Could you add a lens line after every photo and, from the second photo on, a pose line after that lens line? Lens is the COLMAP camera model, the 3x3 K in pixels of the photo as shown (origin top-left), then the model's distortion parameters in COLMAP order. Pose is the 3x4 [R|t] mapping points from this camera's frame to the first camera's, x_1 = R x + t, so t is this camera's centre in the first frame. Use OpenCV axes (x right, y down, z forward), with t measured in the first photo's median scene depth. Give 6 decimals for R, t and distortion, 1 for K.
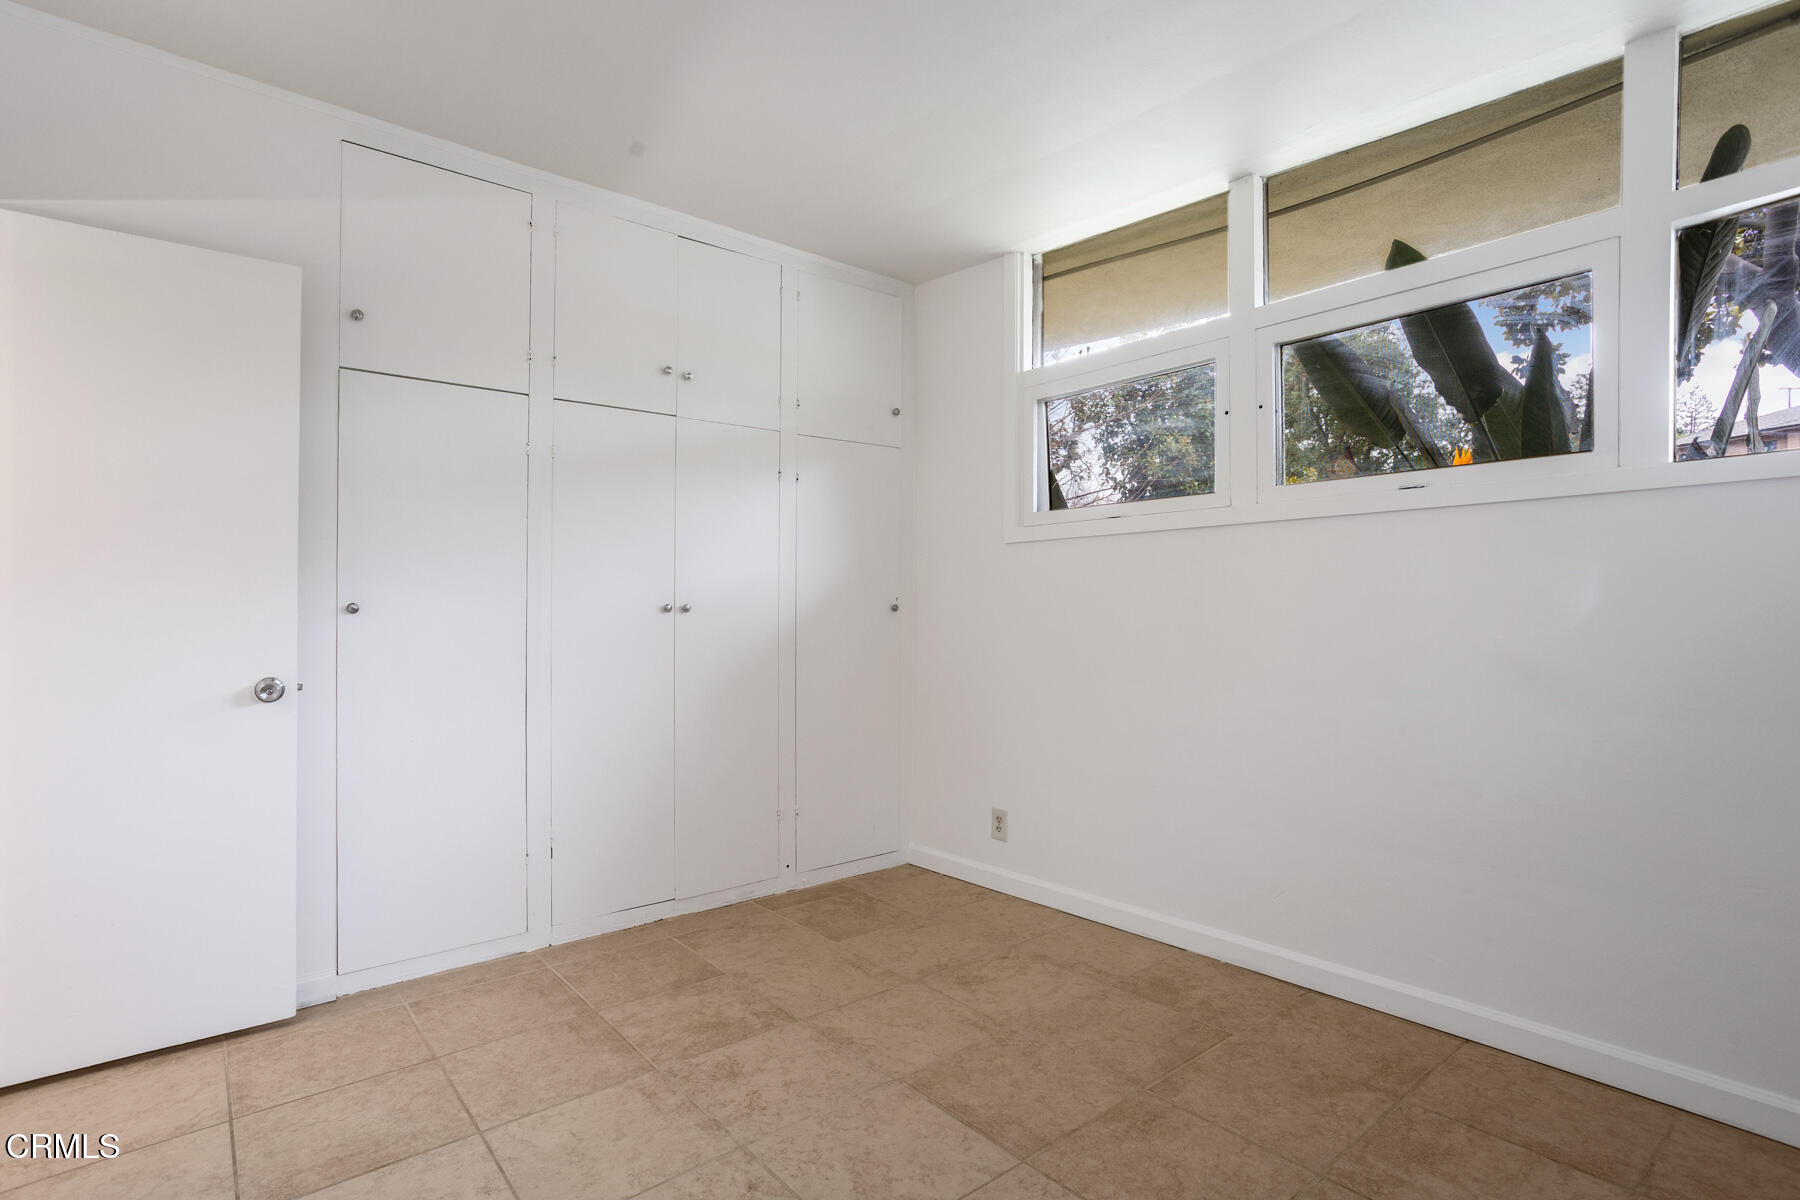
lens RADIAL K [[875.1, 0, 900.0], [0, 875.1, 600.0], [0, 0, 1]] dist [-0.041264, 0.023616]
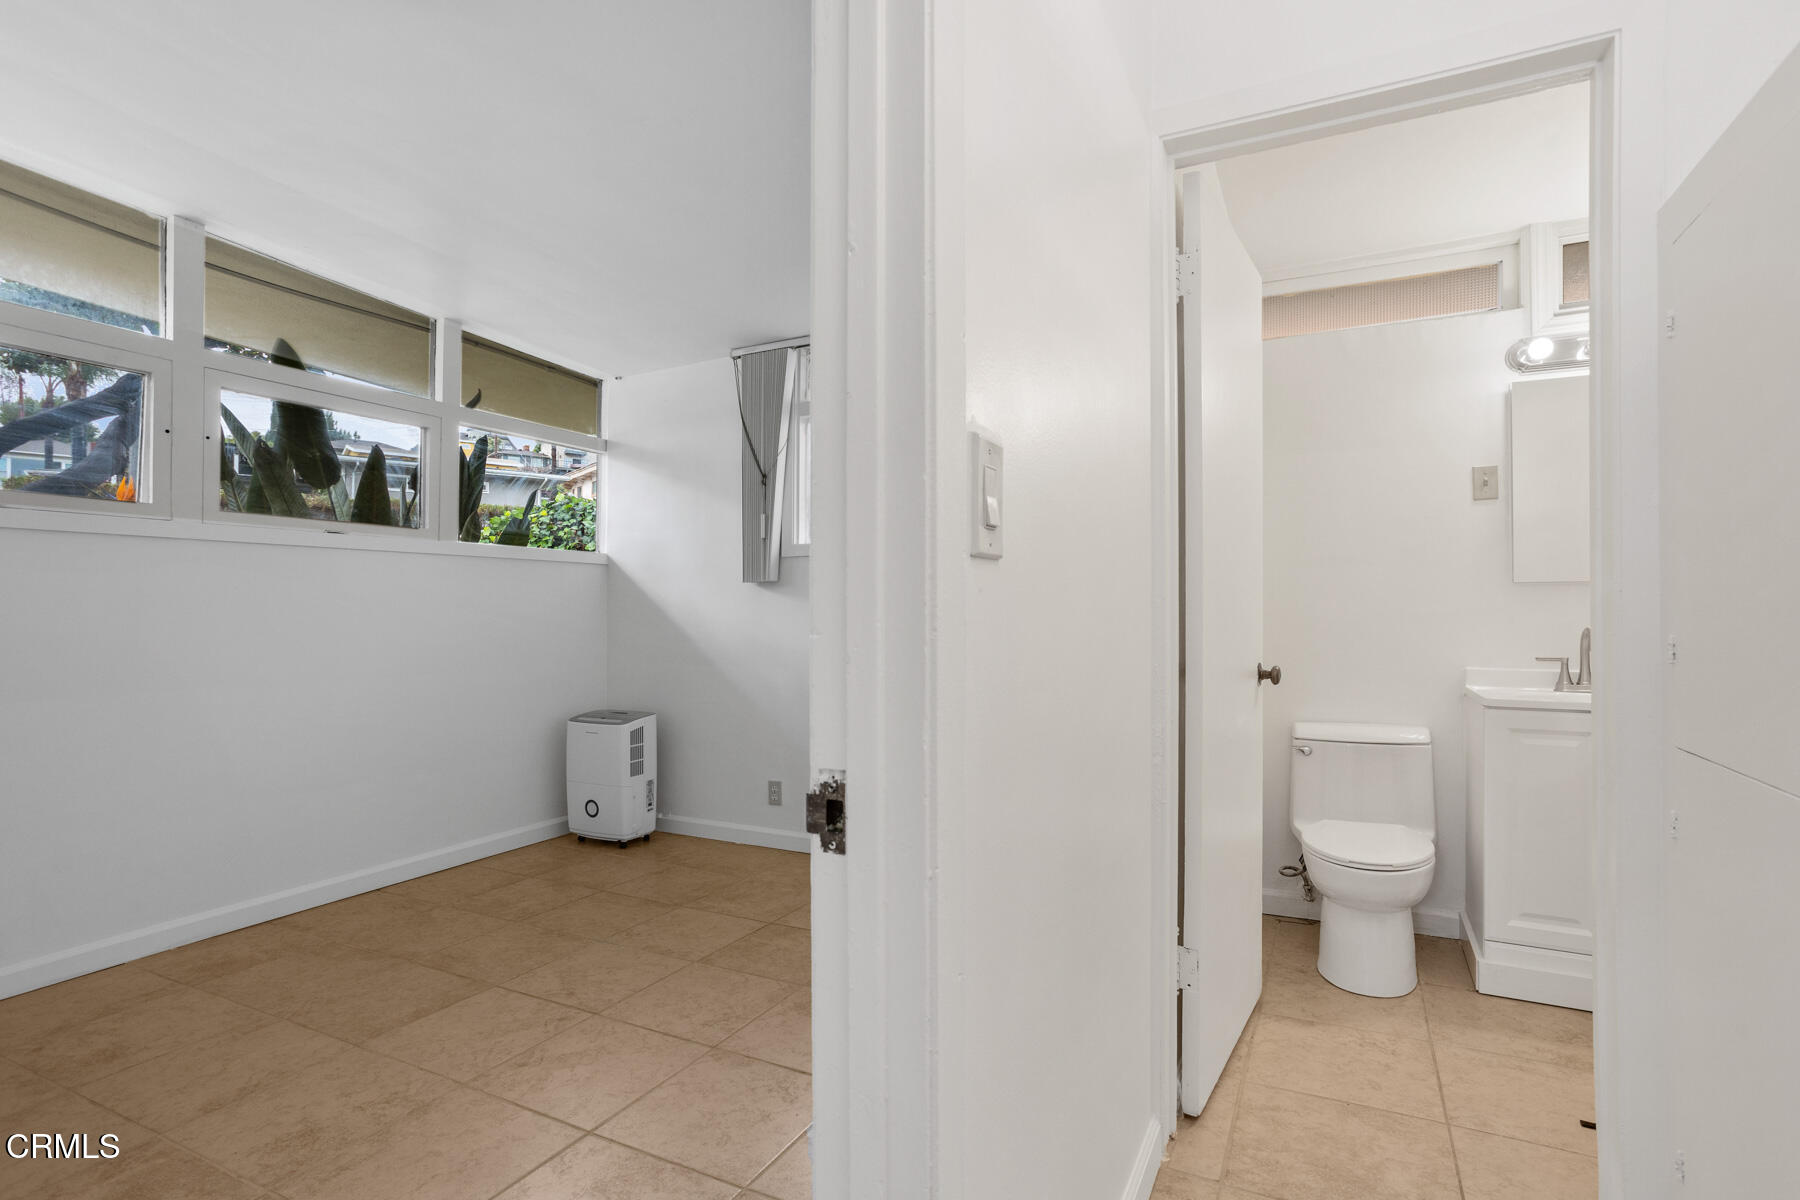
lens RADIAL K [[875.1, 0, 900.0], [0, 875.1, 600.0], [0, 0, 1]] dist [-0.041264, 0.023616]
pose [[-0.393430, 0.027603, 0.918940, -1.023699], [-0.000835, 0.999538, -0.030381, 0.027408], [-0.919354, -0.012720, -0.393226, 0.654815]]
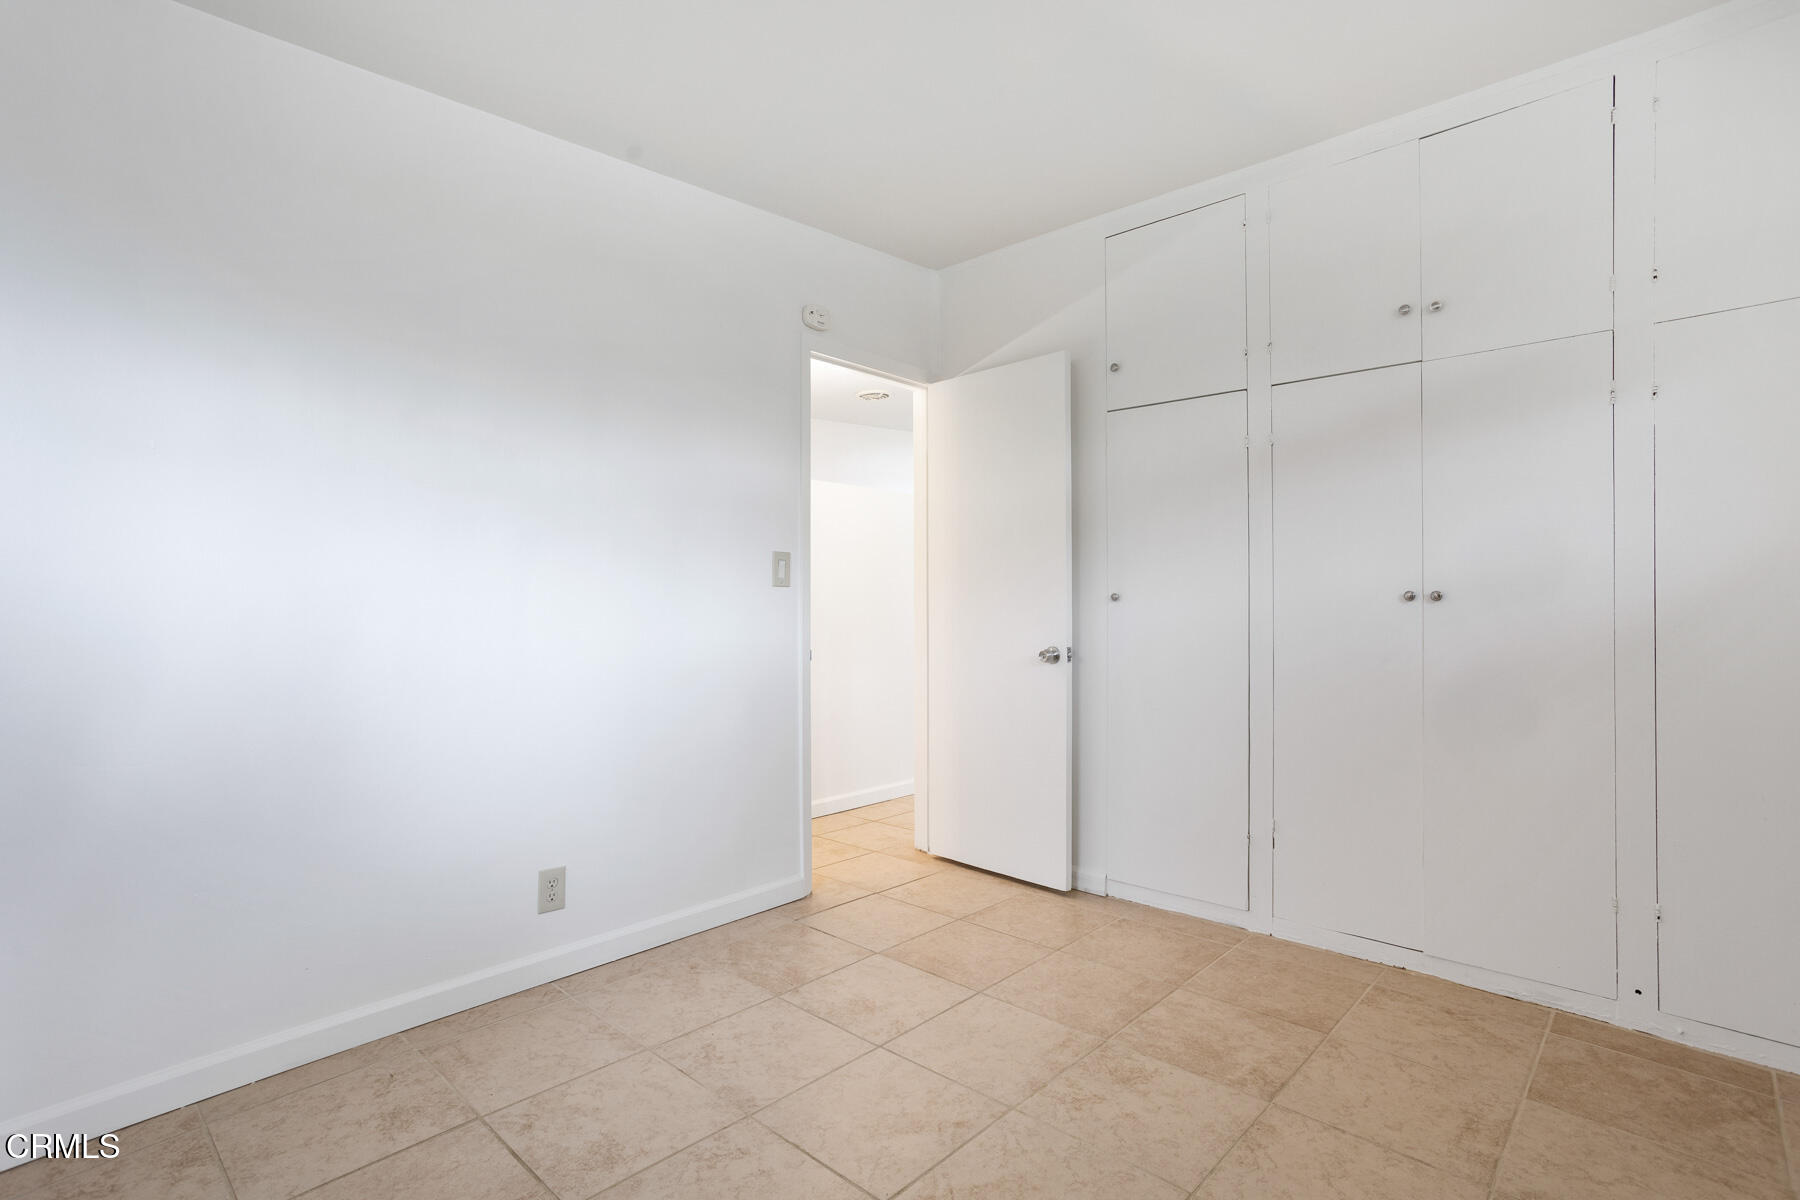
lens RADIAL K [[866.8, 0, 901.1], [0, 866.8, 585.8], [0, 0, 1]] dist [-0.040433, 0.022540]
pose [[0.129522, -0.012832, -0.991494, 0.599169], [0.014799, 0.999830, -0.011006, 0.002261], [0.991466, -0.013248, 0.129689, 0.521218]]
